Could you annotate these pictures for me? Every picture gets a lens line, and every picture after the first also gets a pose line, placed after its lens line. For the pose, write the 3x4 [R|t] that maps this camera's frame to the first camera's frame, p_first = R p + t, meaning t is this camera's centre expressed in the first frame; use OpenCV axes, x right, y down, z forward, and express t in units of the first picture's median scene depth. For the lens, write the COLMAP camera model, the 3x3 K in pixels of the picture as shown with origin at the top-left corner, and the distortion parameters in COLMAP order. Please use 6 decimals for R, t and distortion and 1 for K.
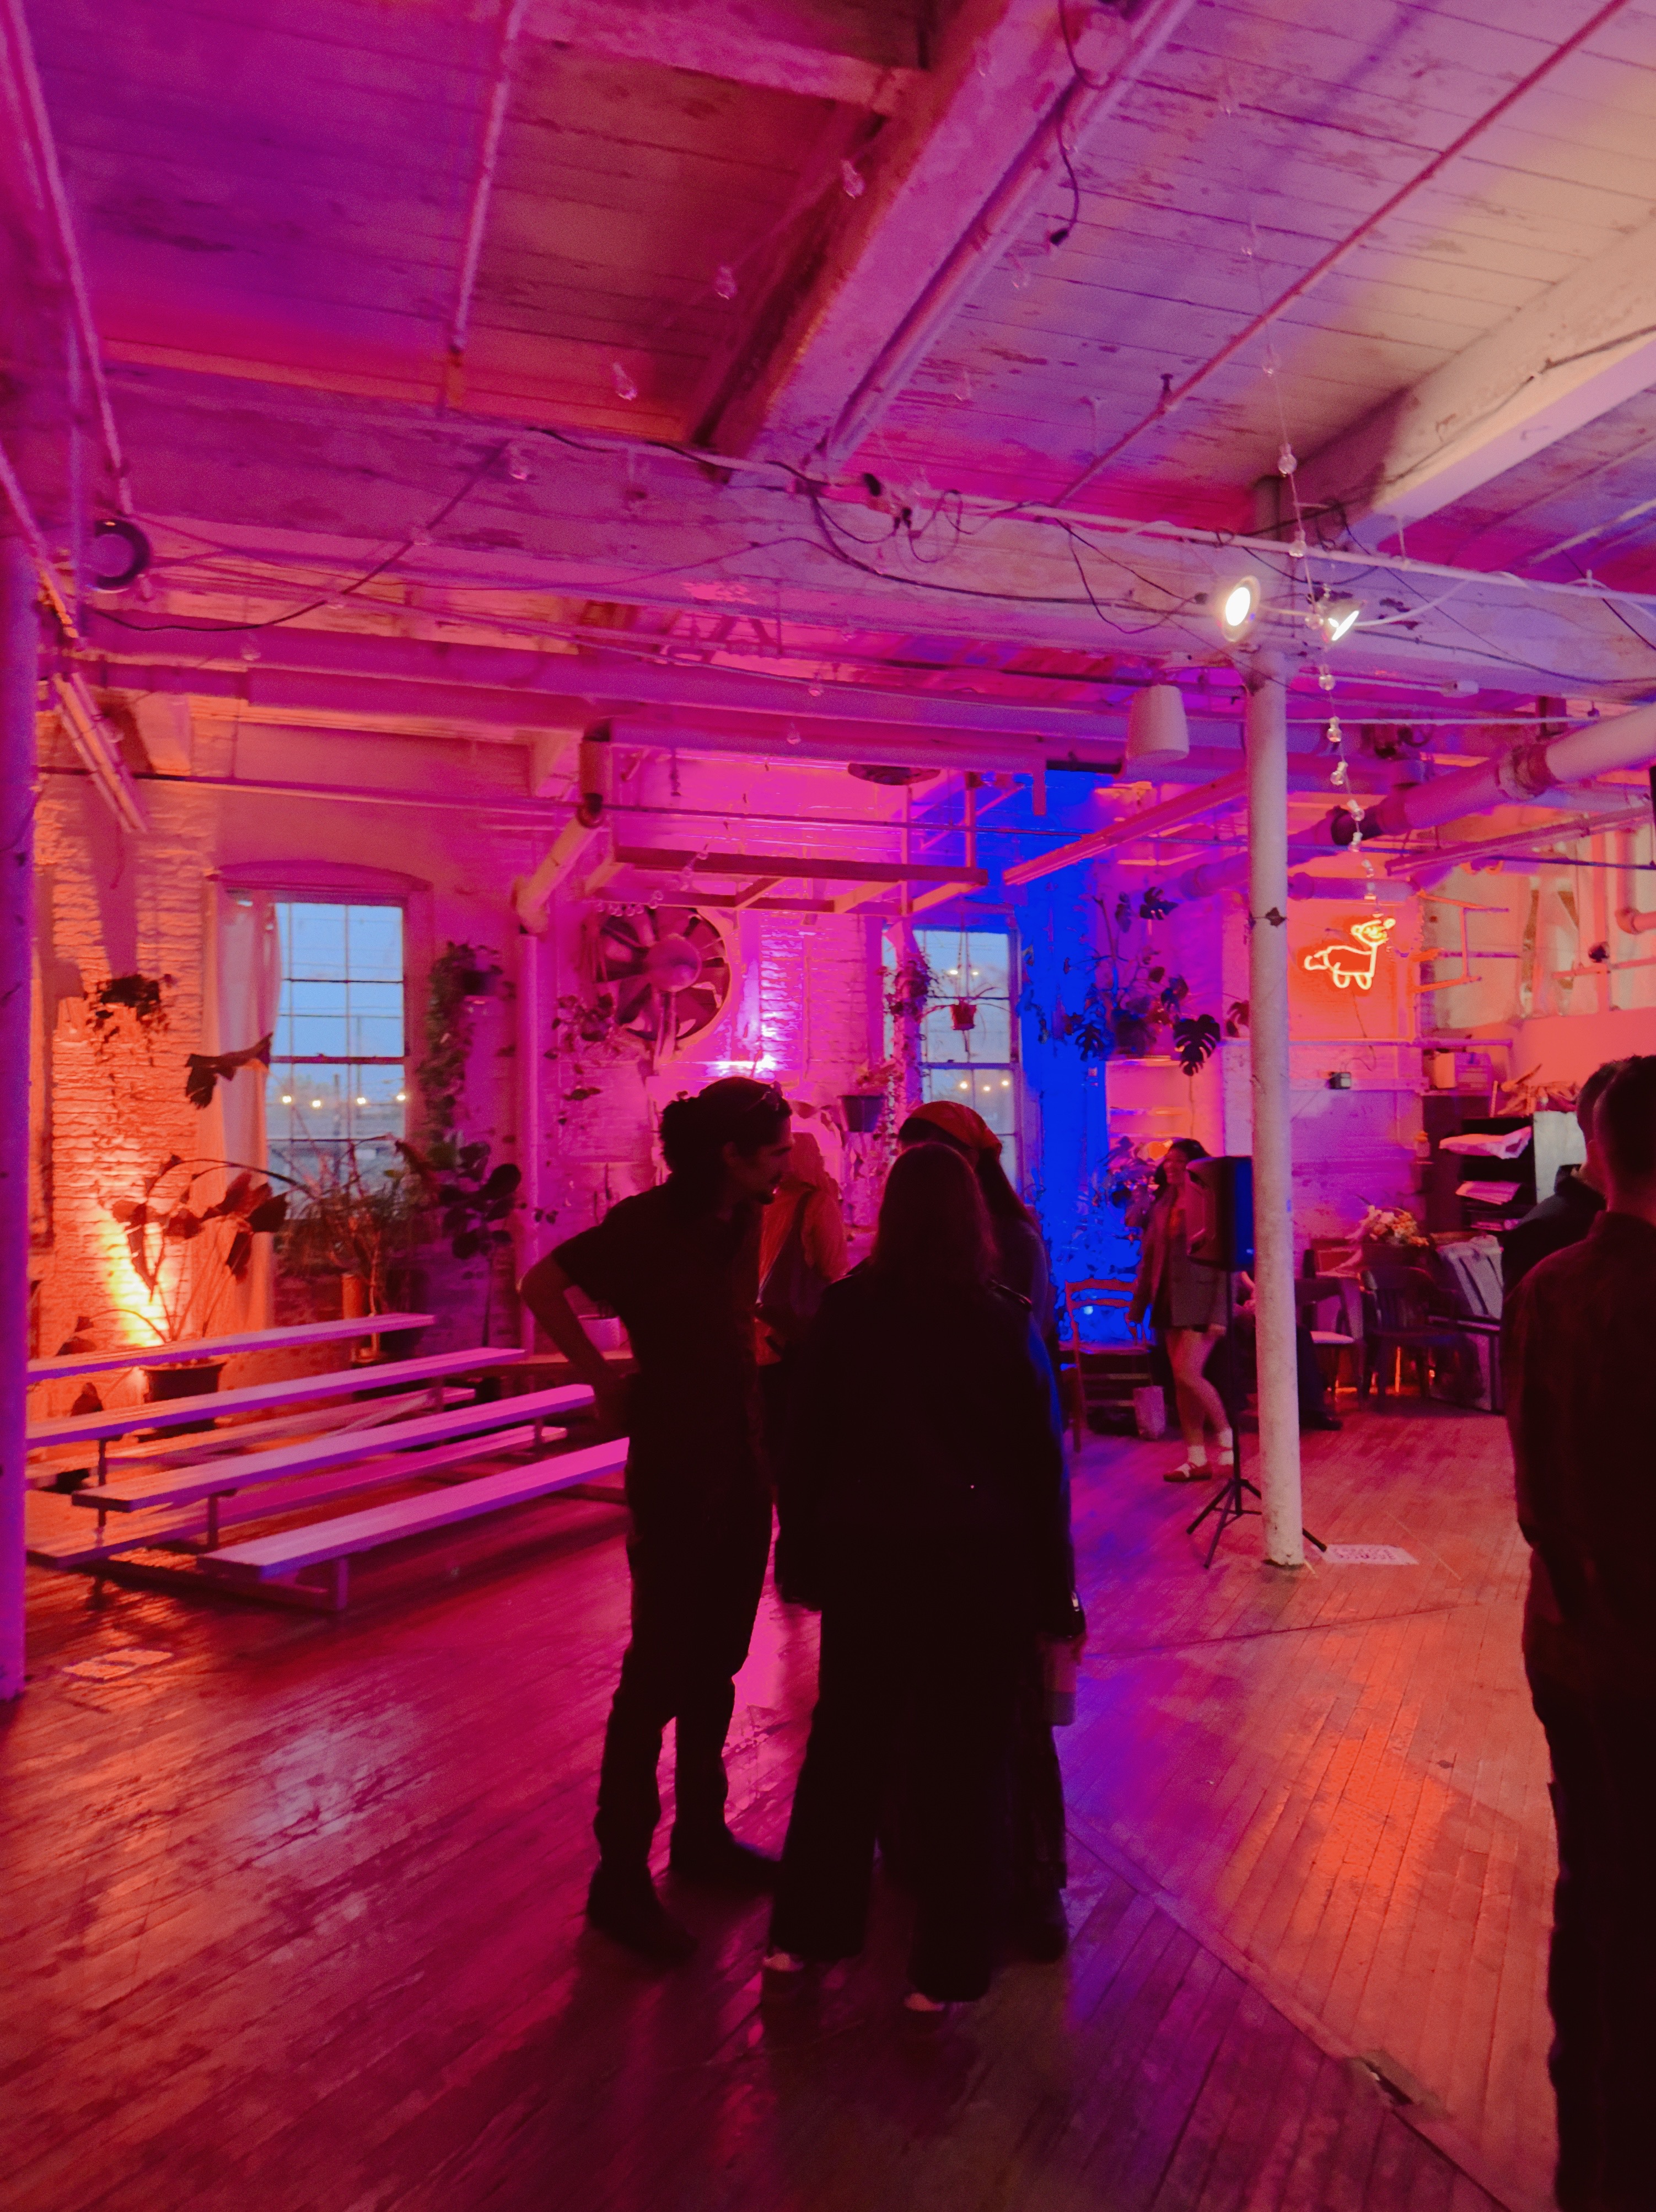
lens RADIAL K [[1568.2, 0, 826.4], [0, 1568.2, 1112.0], [0, 0, 1]] dist [0.000997, -0.000104]
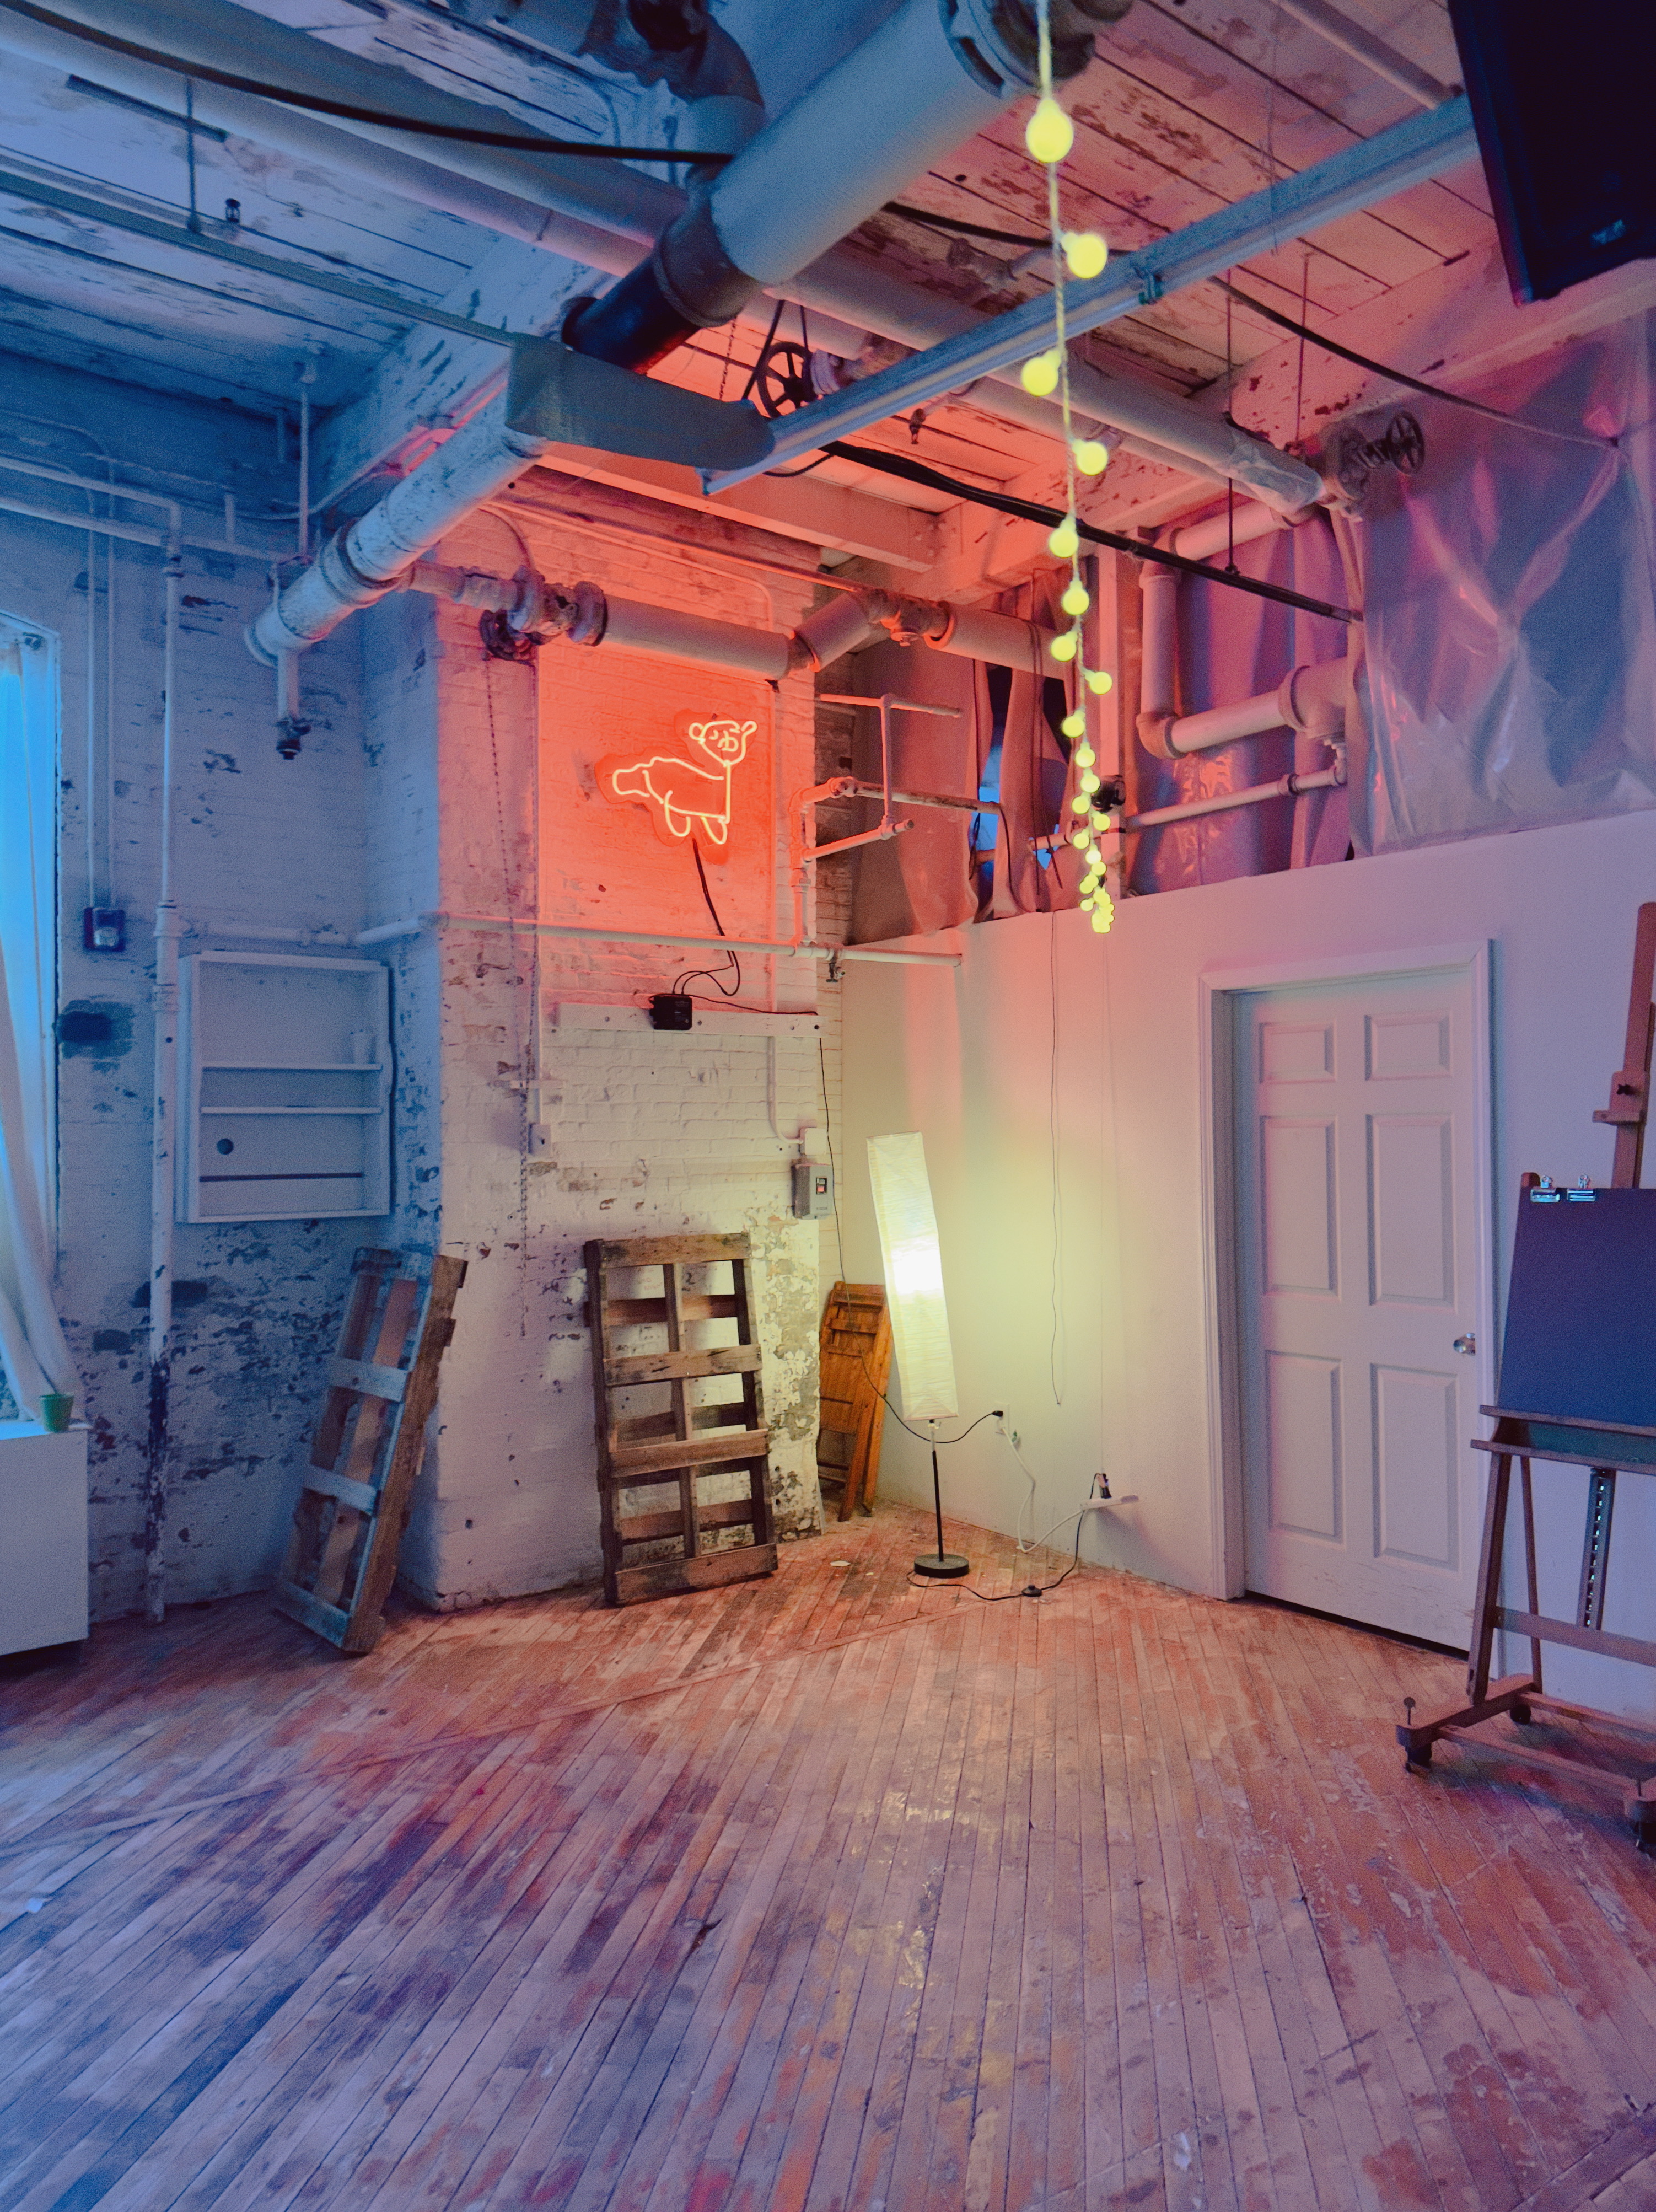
lens RADIAL K [[1568.2, 0, 826.0], [0, 1568.2, 1108.3], [0, 0, 1]] dist [0.000997, -0.000104]
pose [[0.945856, 0.005528, 0.324539, 0.187752], [-0.007468, 0.999961, 0.004733, 0.023520], [-0.324500, -0.006900, 0.945860, 0.409718]]
